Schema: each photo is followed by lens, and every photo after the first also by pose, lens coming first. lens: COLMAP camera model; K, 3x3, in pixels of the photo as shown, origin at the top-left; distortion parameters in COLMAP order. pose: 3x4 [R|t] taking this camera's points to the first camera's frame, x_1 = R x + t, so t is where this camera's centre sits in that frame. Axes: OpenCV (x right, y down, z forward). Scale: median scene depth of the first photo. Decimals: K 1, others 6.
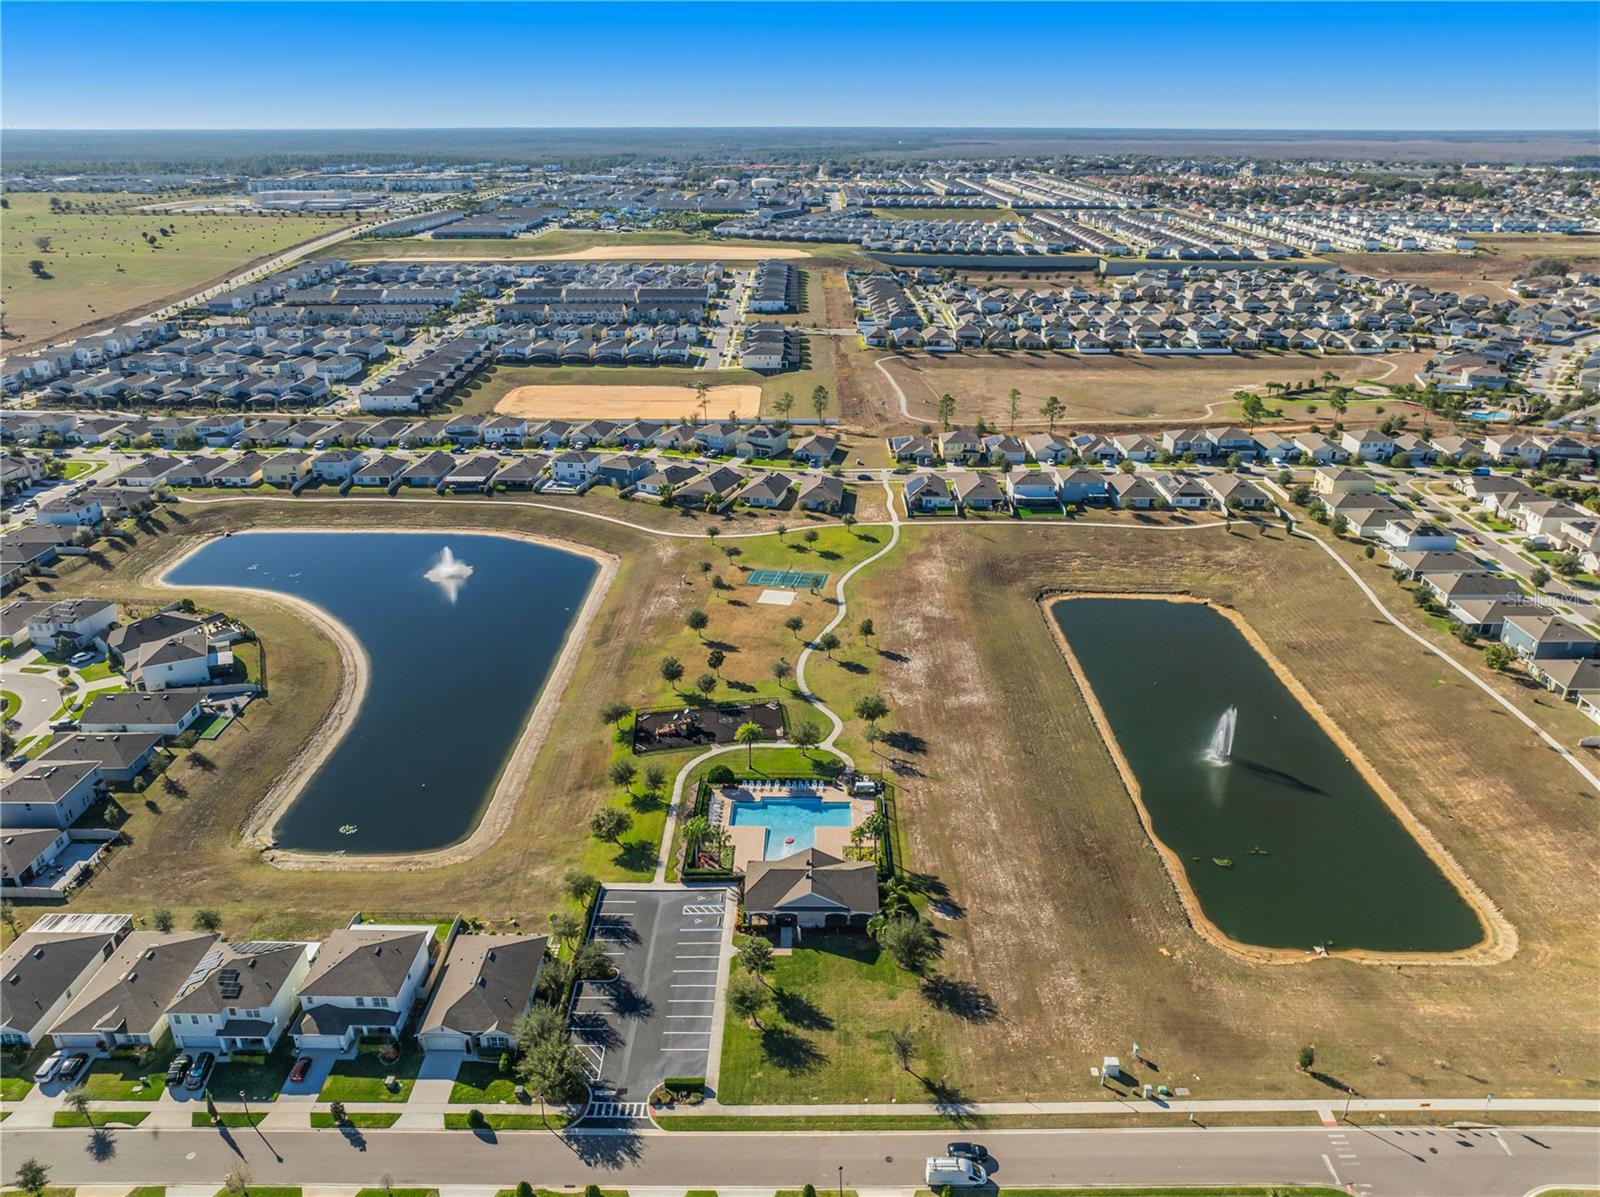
lens RADIAL K [[1134.3, 0, 800.0], [0, 1134.3, 598.5], [0, 0, 1]] dist [-0.015661, 0.000258]
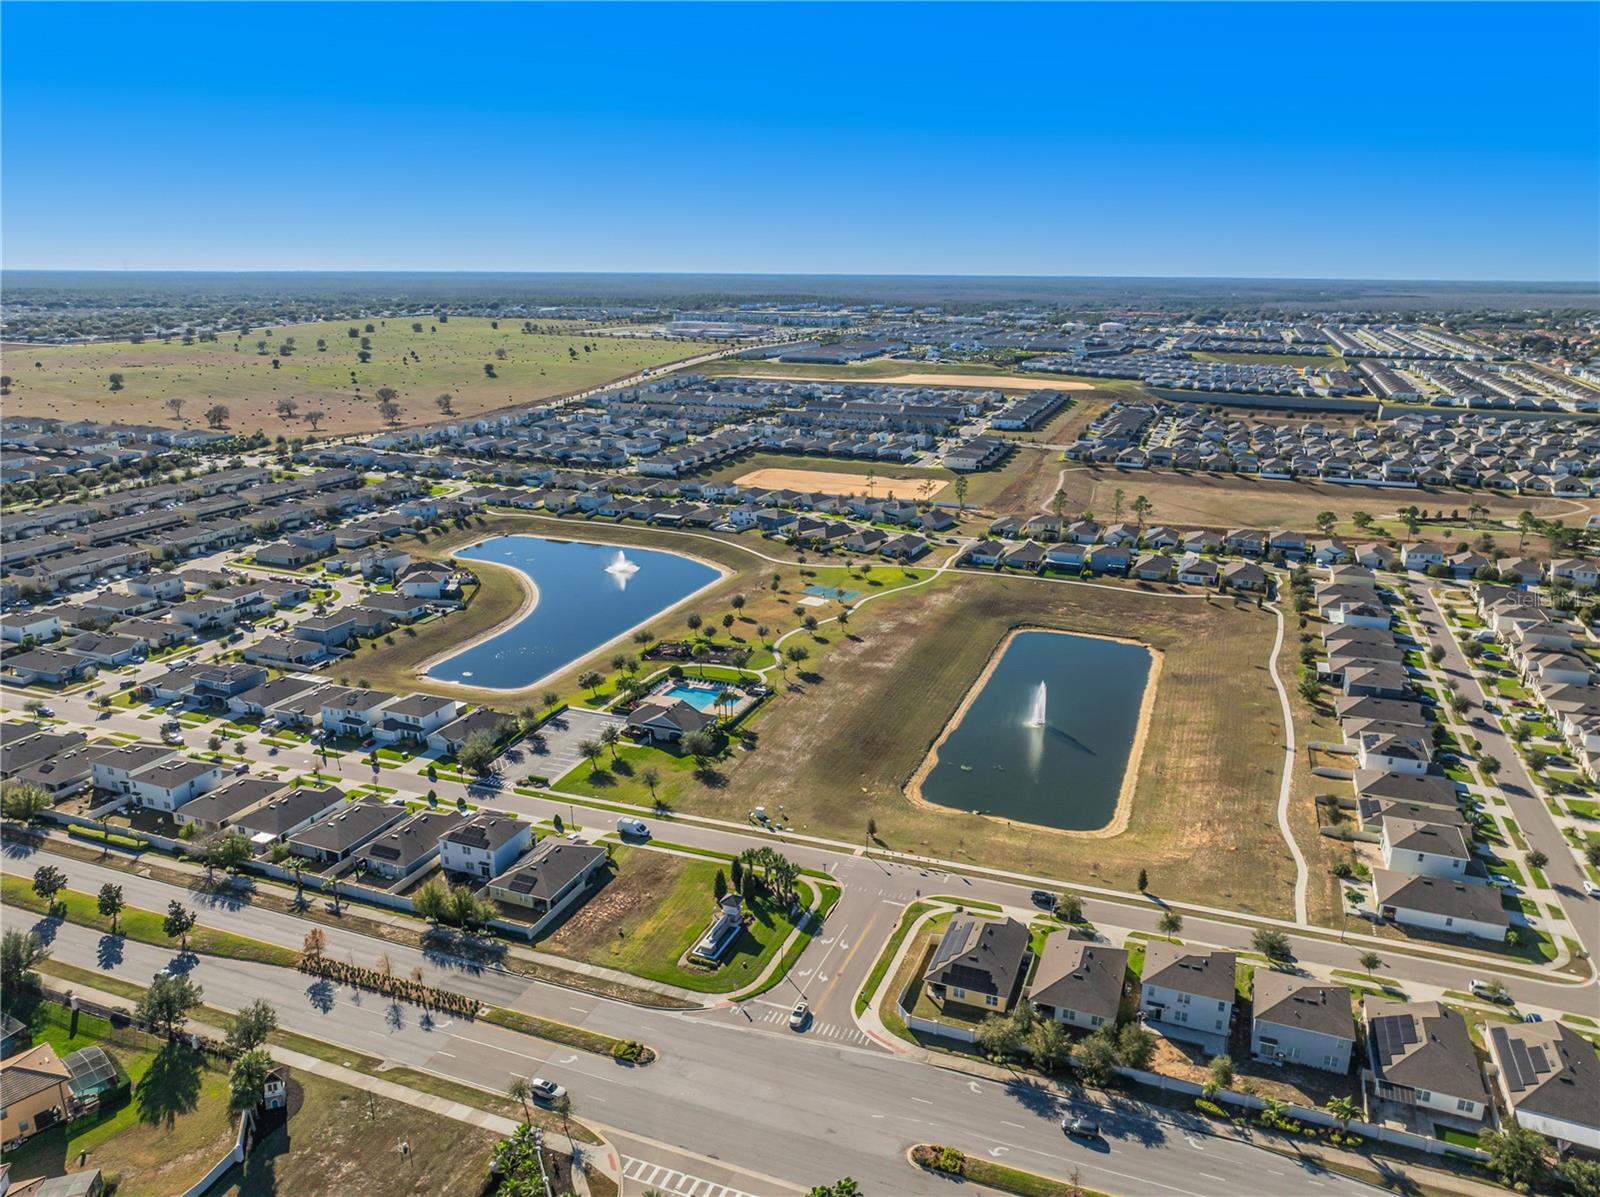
lens RADIAL K [[1120.3, 0, 800.0], [0, 1120.3, 598.5], [0, 0, 1]] dist [-0.002203, -0.003057]
pose [[0.935559, 0.105915, -0.336915, 0.361208], [-0.143621, 0.985626, -0.088964, 0.101627], [0.322649, 0.131619, 0.937323, -0.243638]]
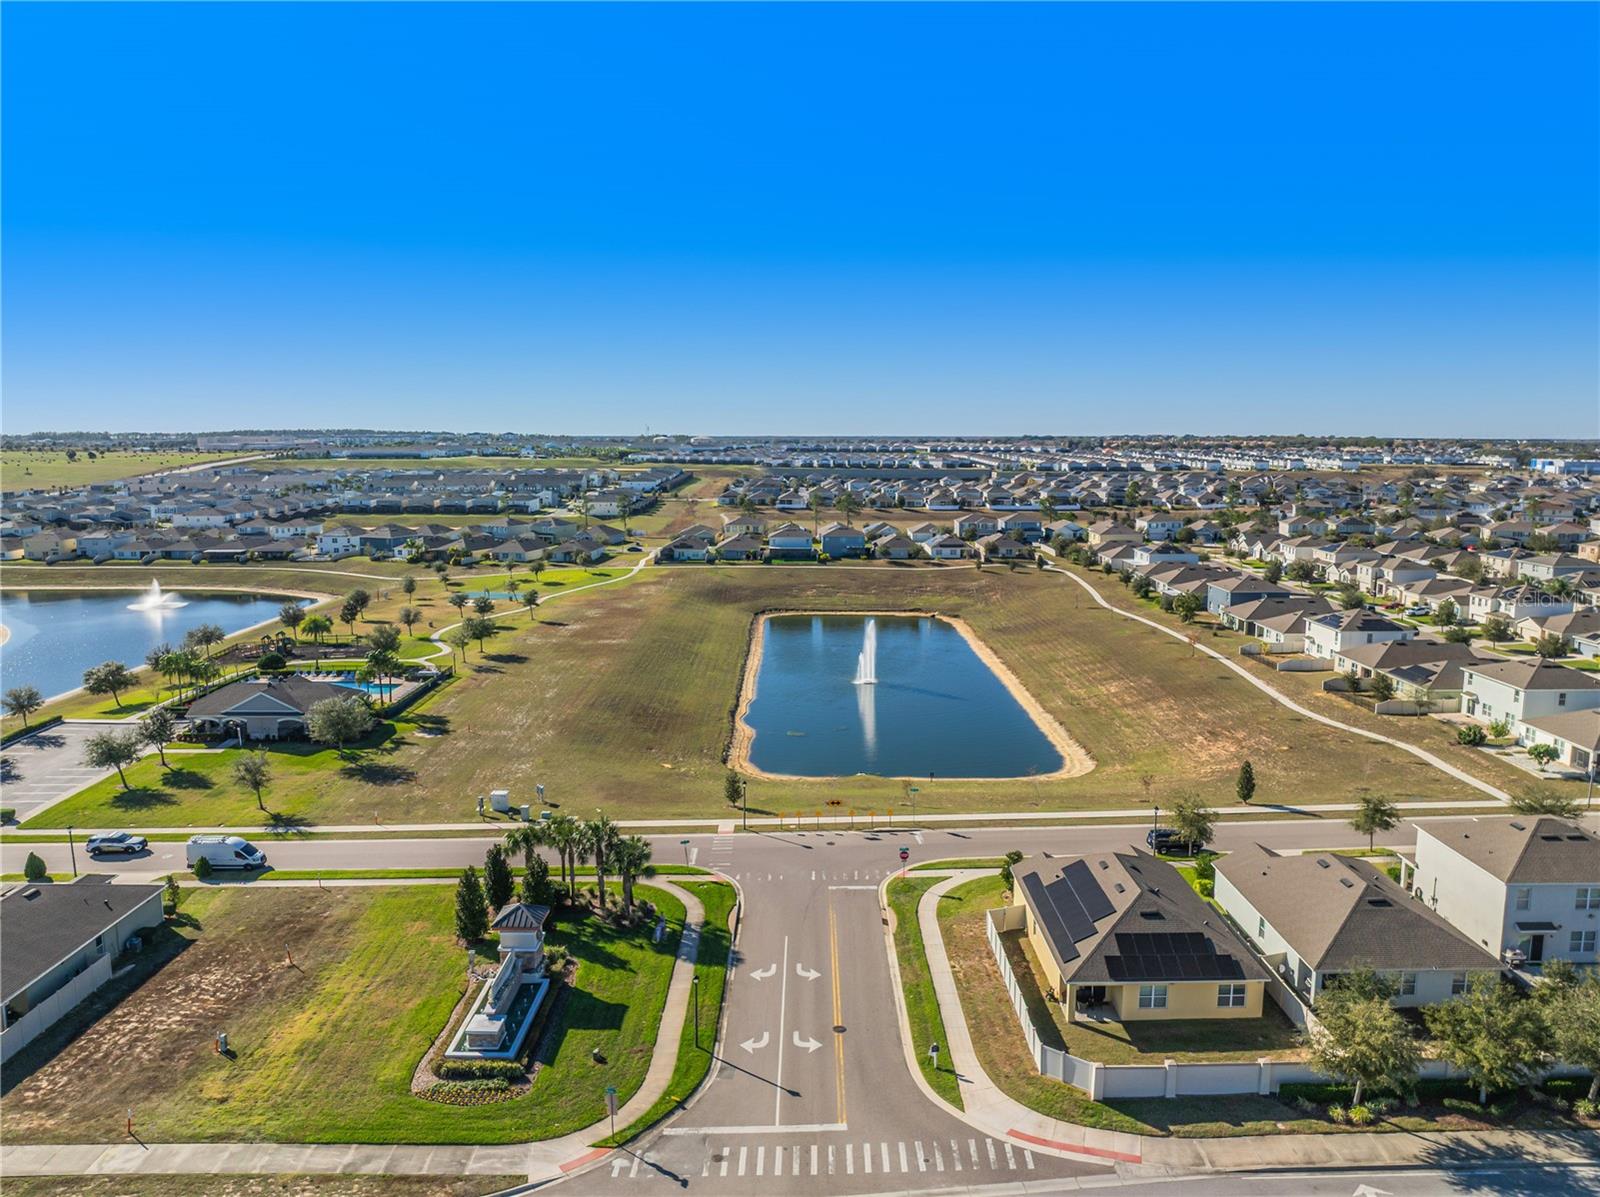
lens RADIAL K [[1150.1, 0, 800.0], [0, 1150.1, 598.5], [0, 0, 1]] dist [-0.028817, -0.011561]
pose [[0.999909, -0.004248, 0.012819, 0.205801], [0.007367, 0.967135, -0.254156, 0.205560], [-0.011318, 0.254227, 0.967078, 0.057765]]
